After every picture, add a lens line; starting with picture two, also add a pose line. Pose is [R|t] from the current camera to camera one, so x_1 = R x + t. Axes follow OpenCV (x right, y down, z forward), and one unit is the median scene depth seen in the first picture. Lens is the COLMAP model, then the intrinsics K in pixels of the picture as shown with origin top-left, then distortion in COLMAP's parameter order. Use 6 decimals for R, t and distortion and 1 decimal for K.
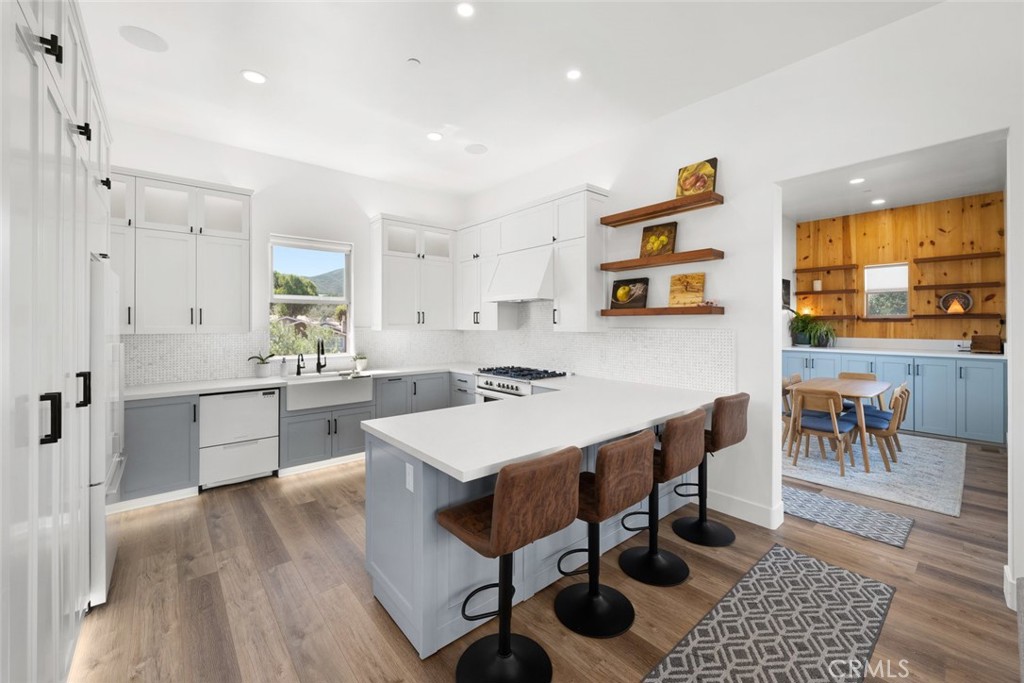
lens RADIAL K [[411.1, 0, 507.3], [0, 411.1, 331.8], [0, 0, 1]] dist [-0.000685, 0.000054]
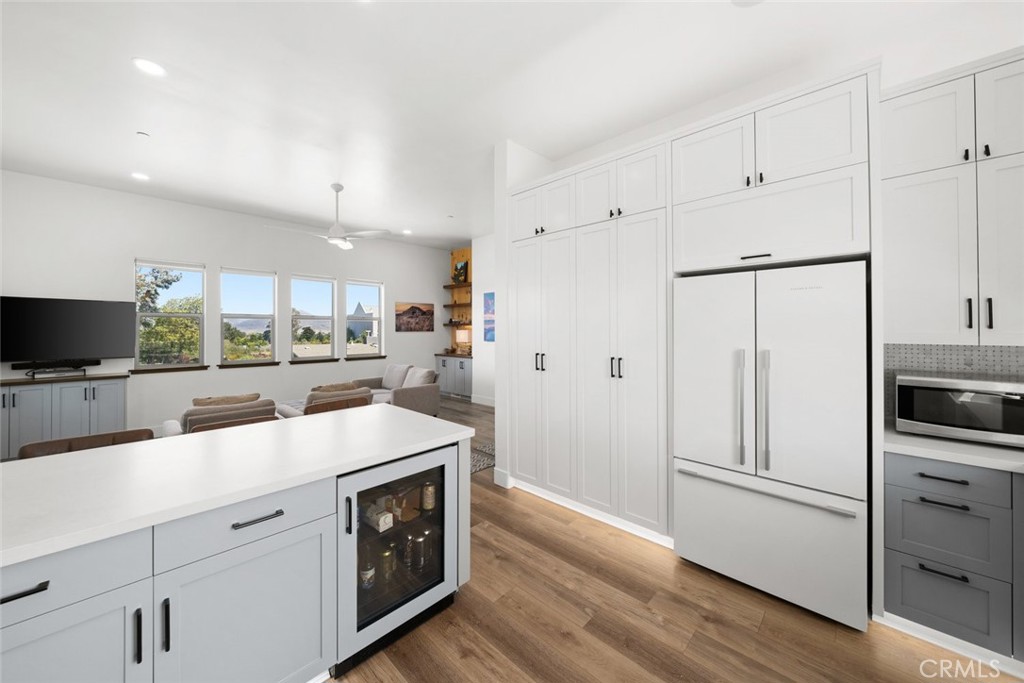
lens RADIAL K [[366.3, 0, 521.9], [0, 366.3, 318.5], [0, 0, 1]] dist [-0.004542, -0.000258]
pose [[-0.988873, 0.003011, -0.148732, -0.219327], [0.002678, 0.999993, 0.002438, -0.035431], [0.148738, 0.002013, -0.988875, 1.222793]]
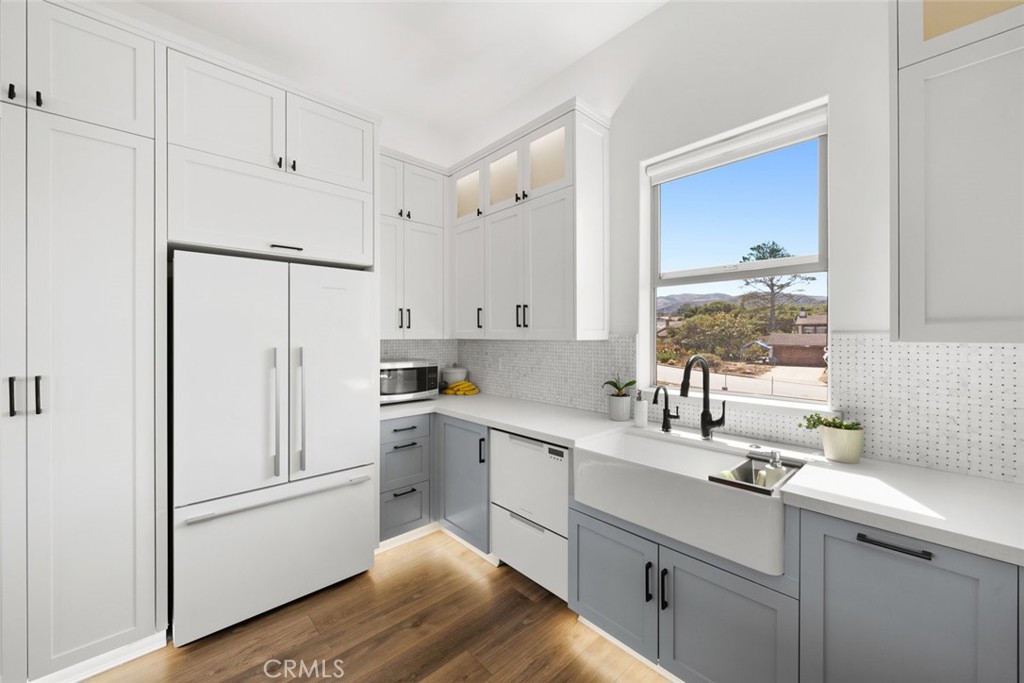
lens RADIAL K [[380.9, 0, 506.8], [0, 380.9, 338.4], [0, 0, 1]] dist [-0.001744, -0.000024]
pose [[0.036926, 0.002558, -0.999315, -0.094687], [-0.010158, 0.999946, 0.002184, -0.000056], [0.999266, 0.010070, 0.036950, 1.000021]]
